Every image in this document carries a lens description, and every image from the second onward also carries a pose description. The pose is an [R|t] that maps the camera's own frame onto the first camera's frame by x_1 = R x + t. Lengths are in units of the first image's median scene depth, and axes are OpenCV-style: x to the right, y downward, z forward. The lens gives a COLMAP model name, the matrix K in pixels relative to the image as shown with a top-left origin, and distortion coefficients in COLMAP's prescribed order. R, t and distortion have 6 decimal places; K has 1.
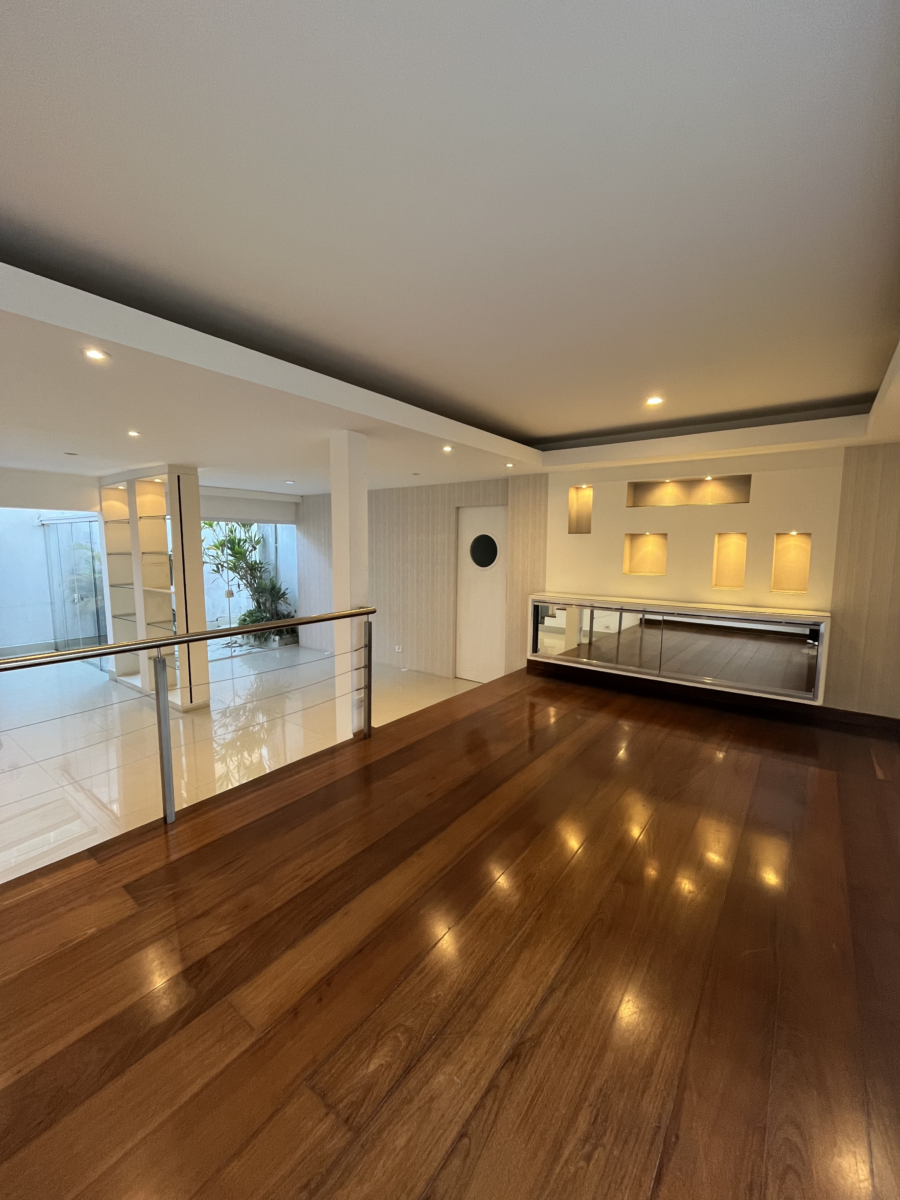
lens RADIAL K [[483.4, 0, 448.4], [0, 483.4, 597.9], [0, 0, 1]] dist [-0.003864, -0.000022]
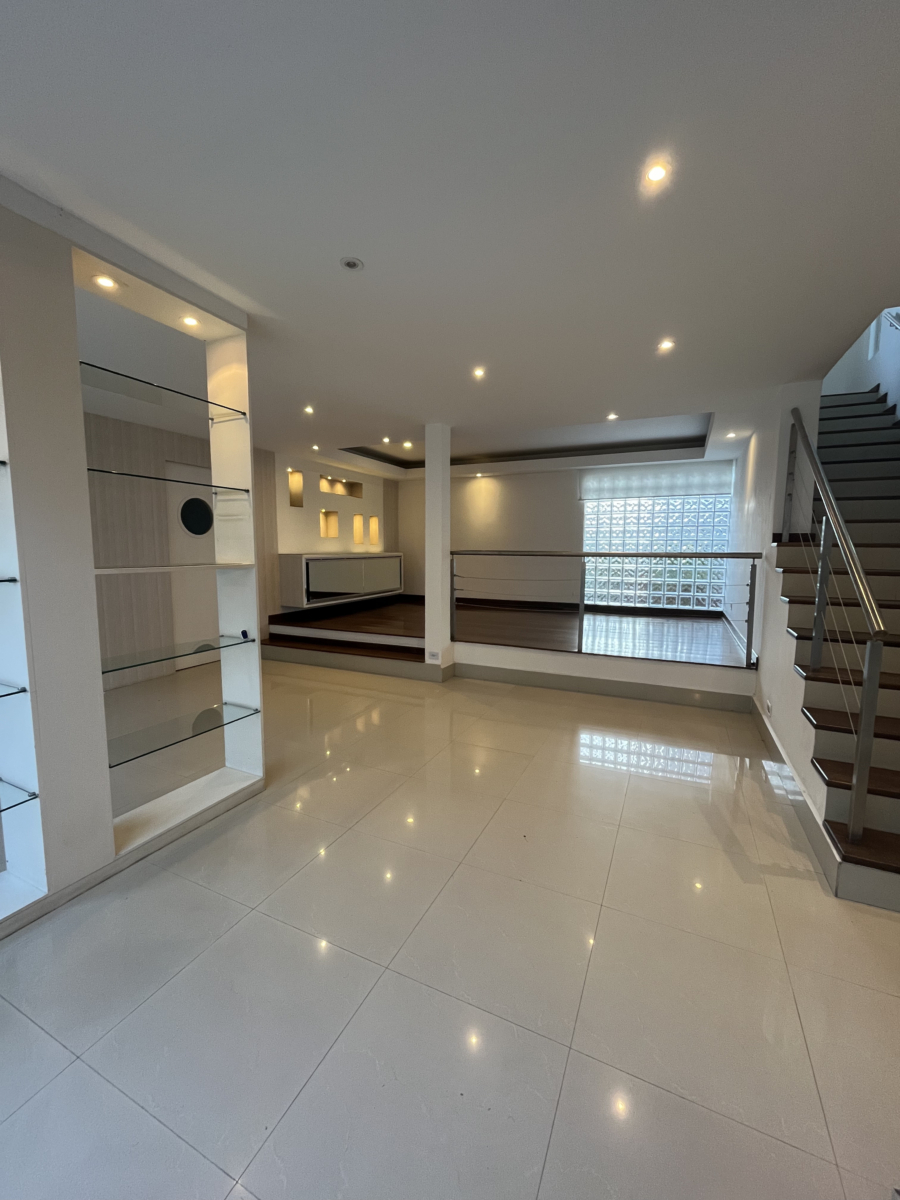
lens RADIAL K [[483.4, 0, 448.2], [0, 483.4, 602.1], [0, 0, 1]] dist [-0.003864, -0.000022]
pose [[-0.203803, -0.114881, 0.972248, -1.535485], [0.103661, 0.984977, 0.138114, -0.026708], [-0.973508, 0.128932, -0.188833, 1.233264]]
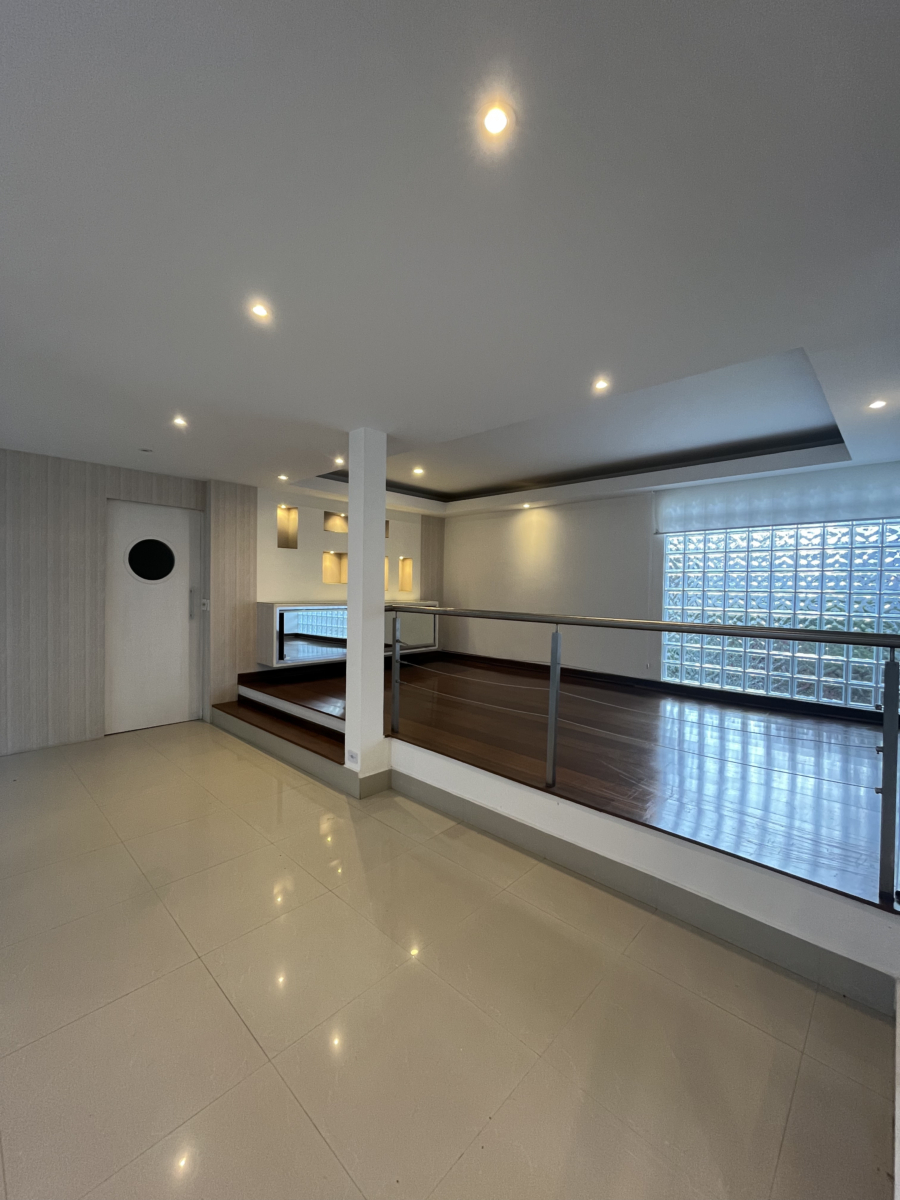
lens RADIAL K [[483.4, 0, 450.1], [0, 483.4, 599.3], [0, 0, 1]] dist [-0.003864, -0.000022]
pose [[0.116116, -0.029754, 0.992790, -1.122170], [0.093433, 0.995446, 0.018906, -0.001143], [-0.988831, 0.090564, 0.118368, 0.705713]]
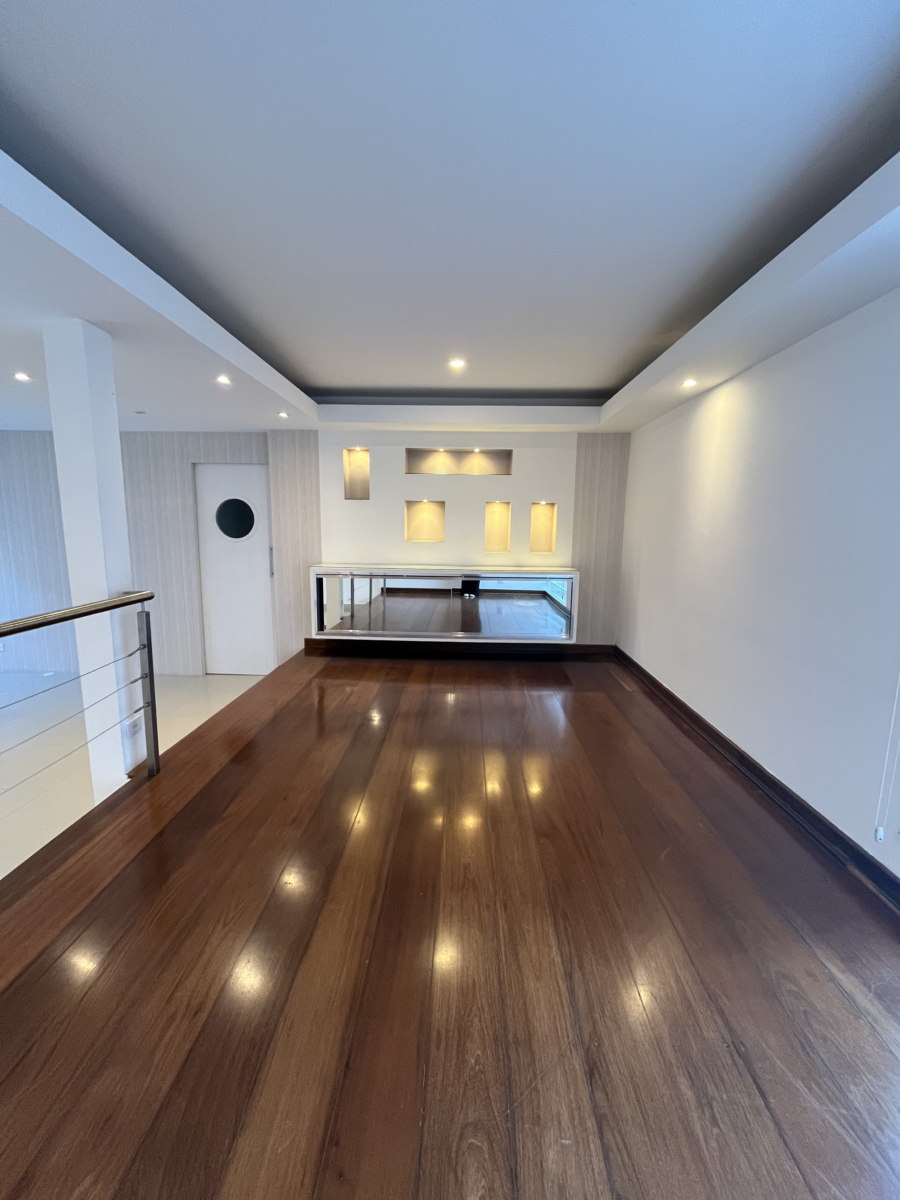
lens RADIAL K [[483.4, 0, 449.2], [0, 483.4, 600.6], [0, 0, 1]] dist [-0.003864, -0.000022]
pose [[0.817755, -0.086979, 0.568956, -0.188774], [0.055258, 0.995814, 0.072812, 0.005908], [-0.572907, -0.028103, 0.819138, 0.168421]]
